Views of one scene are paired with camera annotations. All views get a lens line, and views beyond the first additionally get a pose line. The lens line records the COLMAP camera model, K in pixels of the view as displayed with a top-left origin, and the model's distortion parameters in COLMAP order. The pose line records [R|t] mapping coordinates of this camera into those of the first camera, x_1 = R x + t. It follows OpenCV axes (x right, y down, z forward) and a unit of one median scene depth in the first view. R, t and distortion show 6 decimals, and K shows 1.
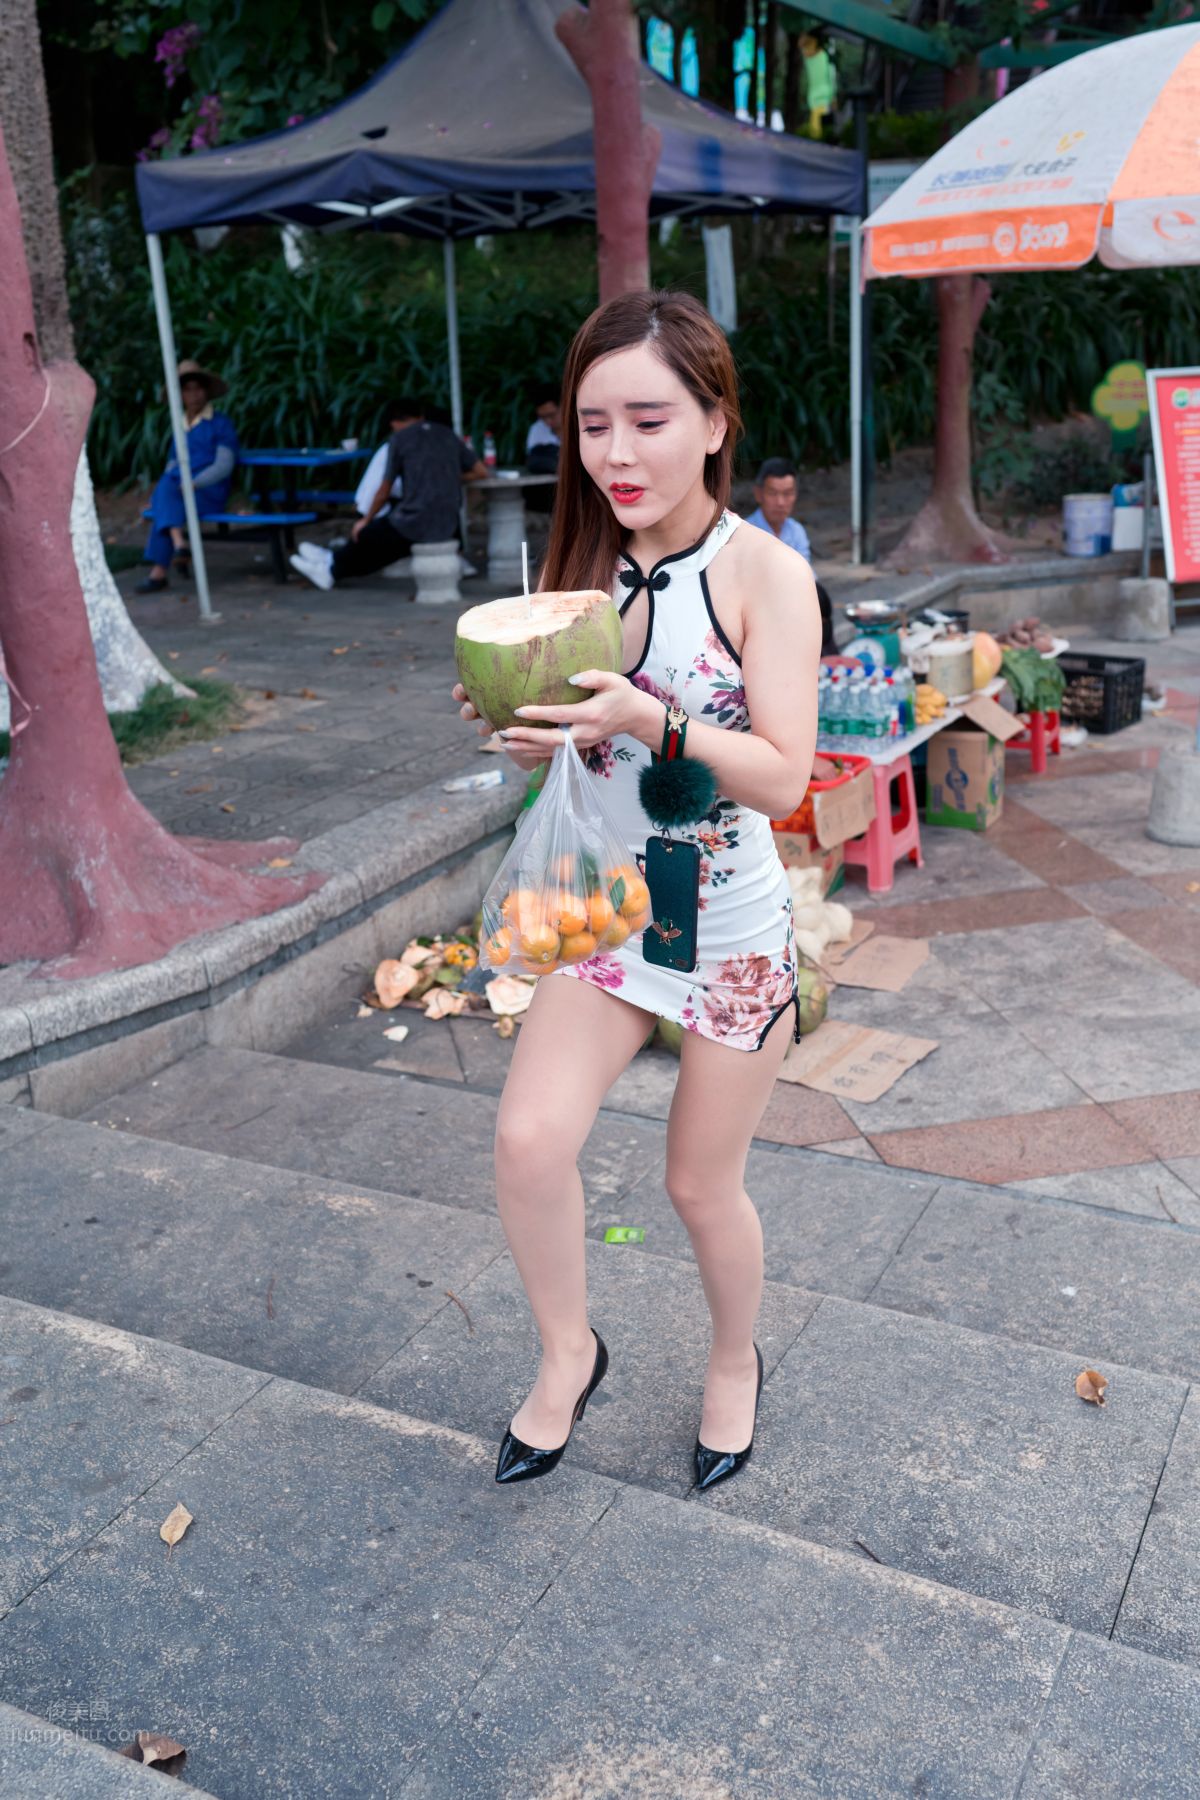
lens RADIAL K [[1656.0, 0, 604.7], [0, 1656.0, 897.8], [0, 0, 1]] dist [0.103473, -0.079761]
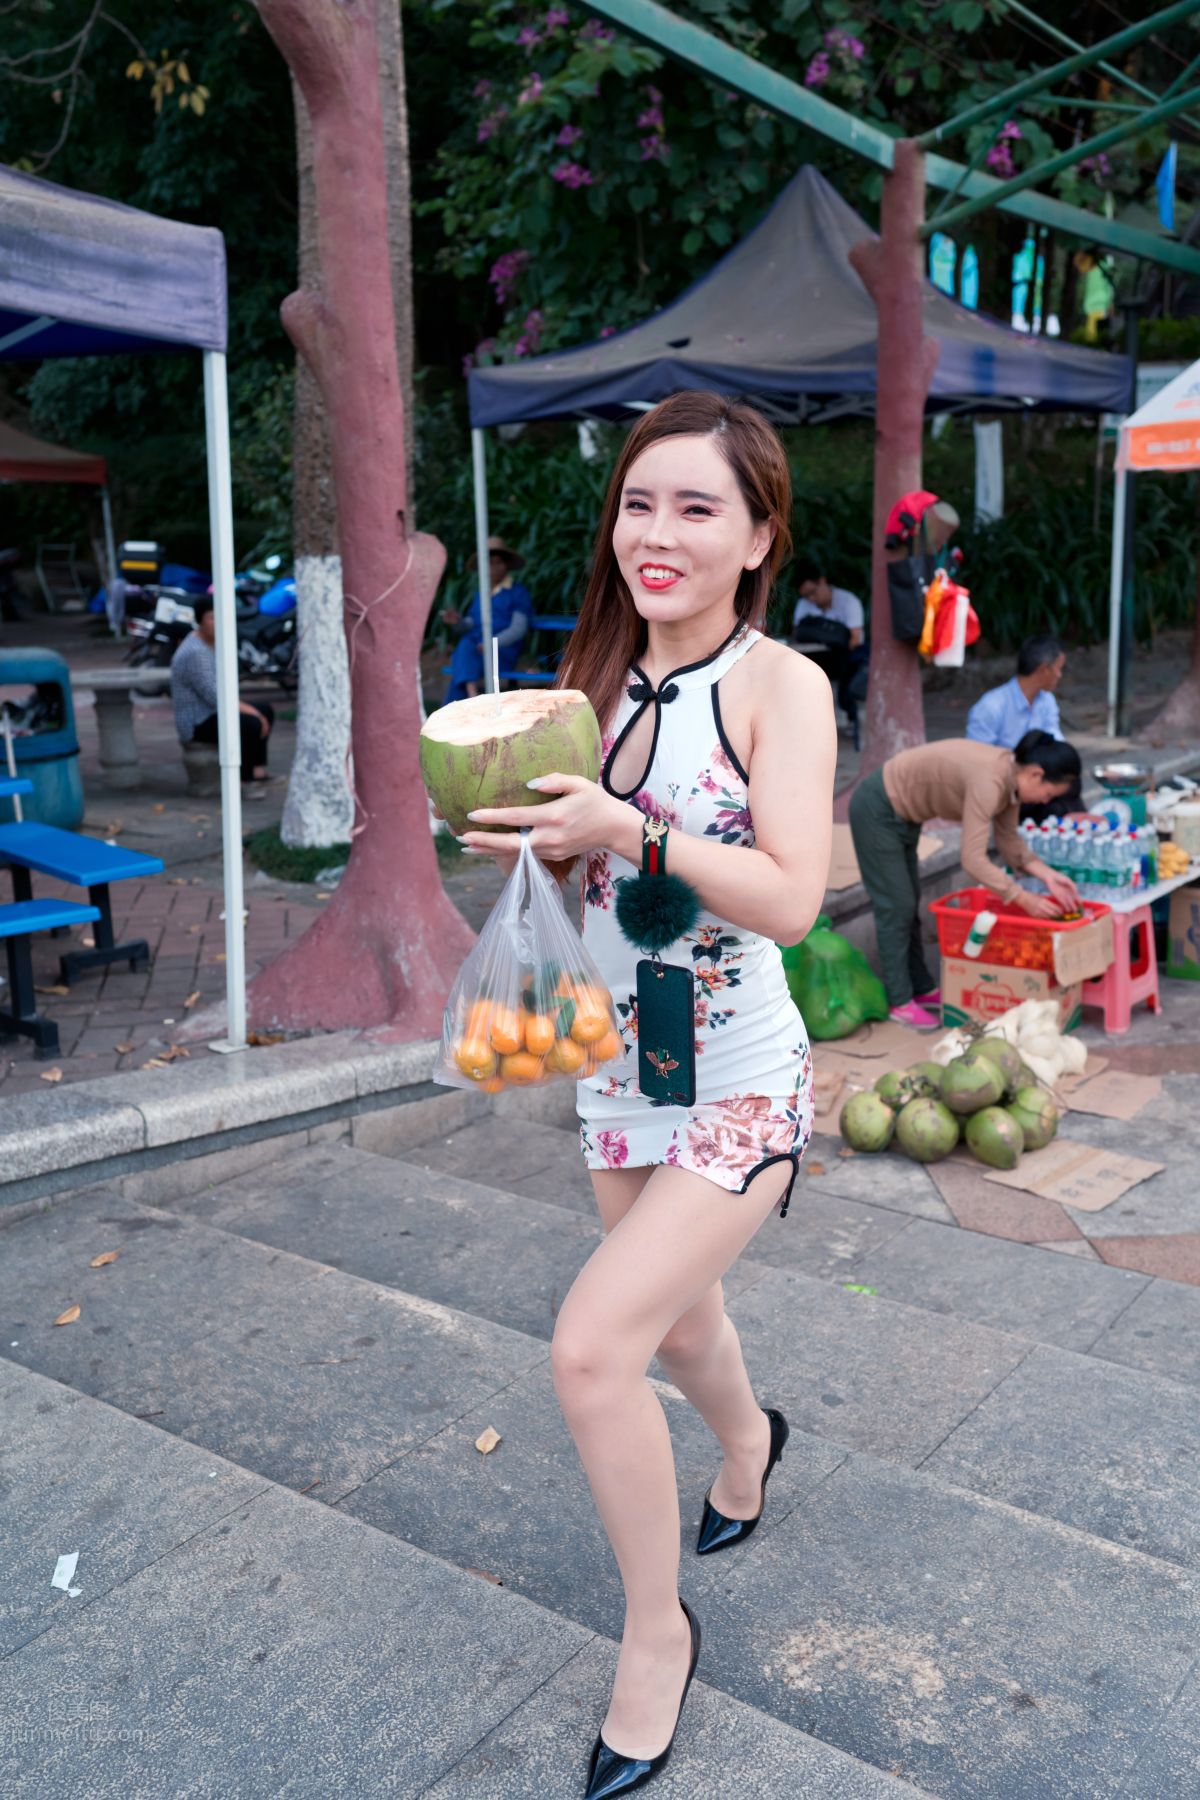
lens RADIAL K [[1656.0, 0, 604.7], [0, 1656.0, 897.8], [0, 0, 1]] dist [0.103473, -0.079761]
pose [[0.987911, 0.053172, -0.145616, -0.005184], [-0.067539, 0.993129, -0.095566, 0.040118], [0.139534, 0.104245, 0.984715, -0.111510]]
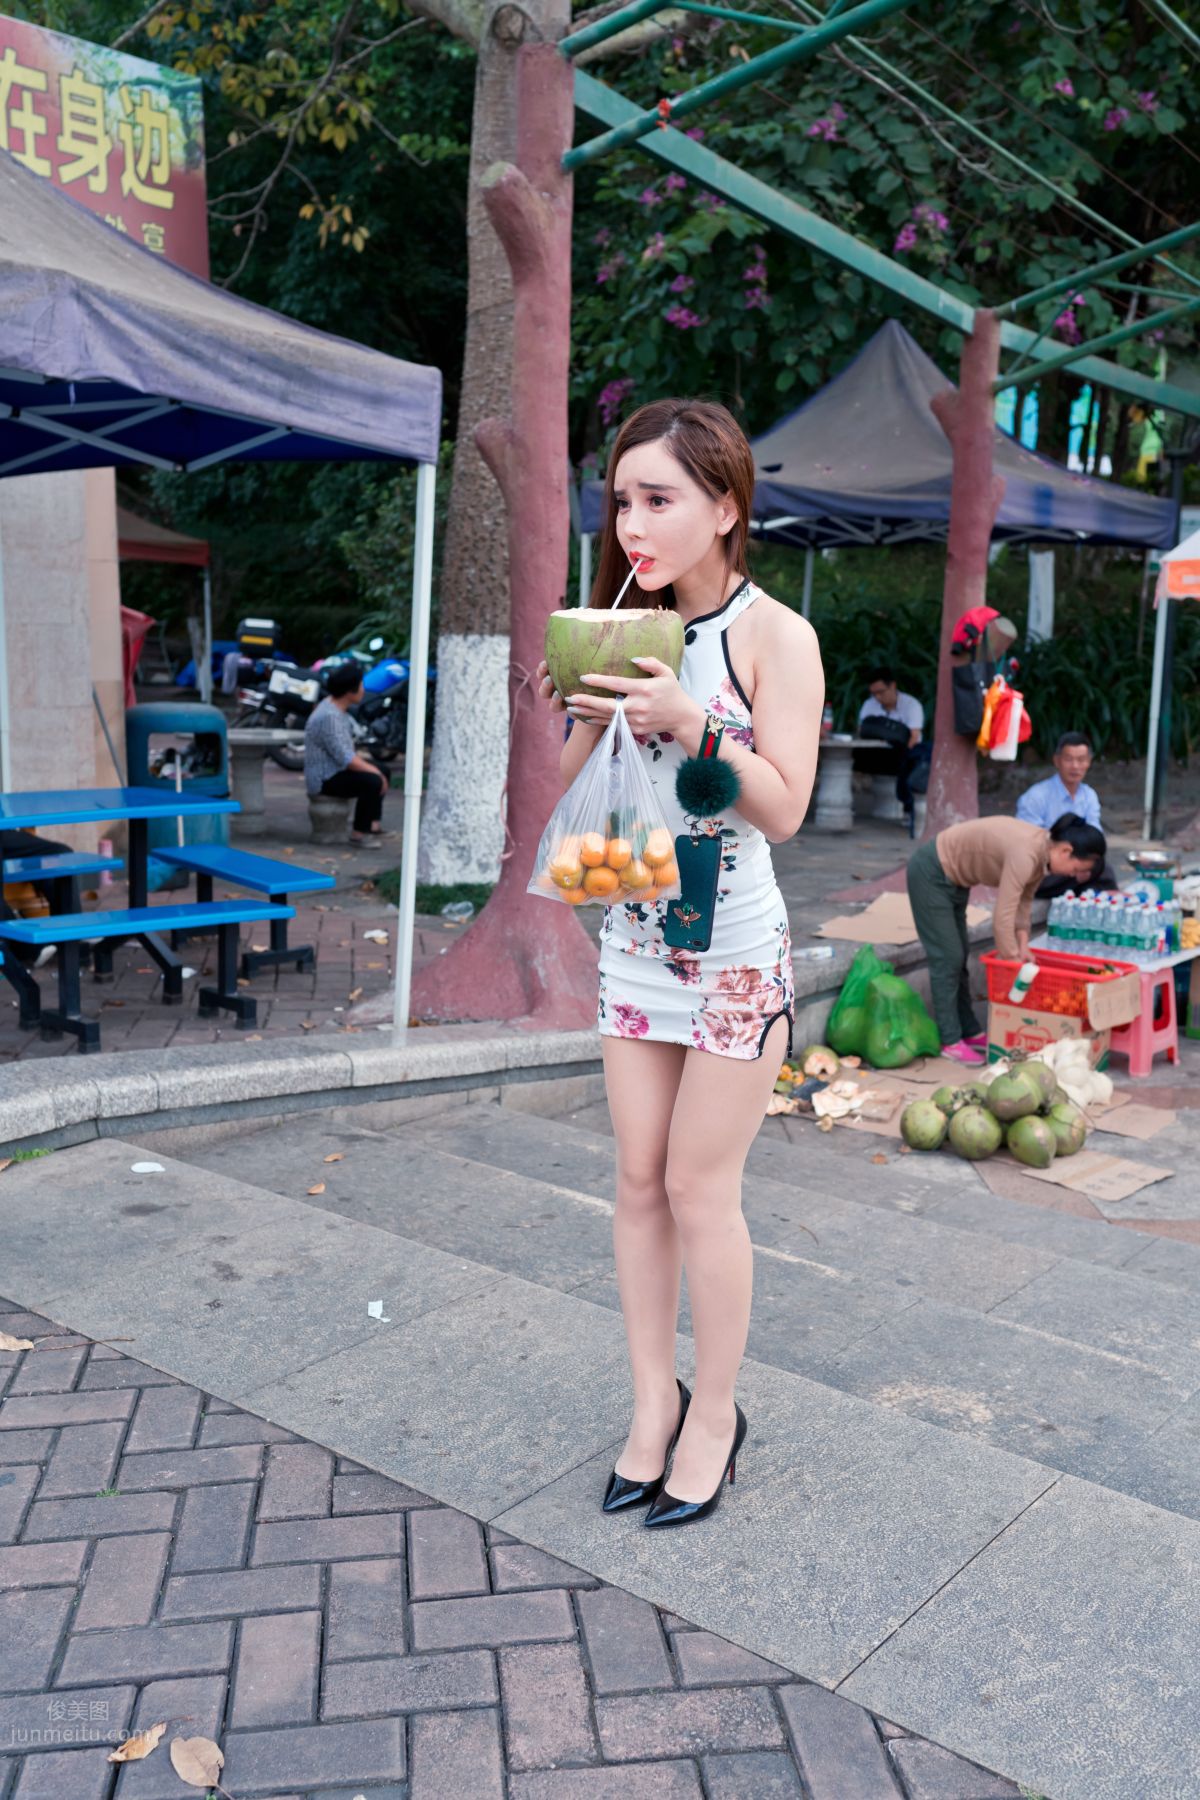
lens RADIAL K [[1653.9, 0, 610.8], [0, 1653.9, 892.9], [0, 0, 1]] dist [0.088581, -0.012397]
pose [[0.981083, 0.099028, -0.166339, -0.026576], [-0.125387, 0.979721, -0.156281, 0.120849], [0.147490, 0.174182, 0.973605, -0.309433]]
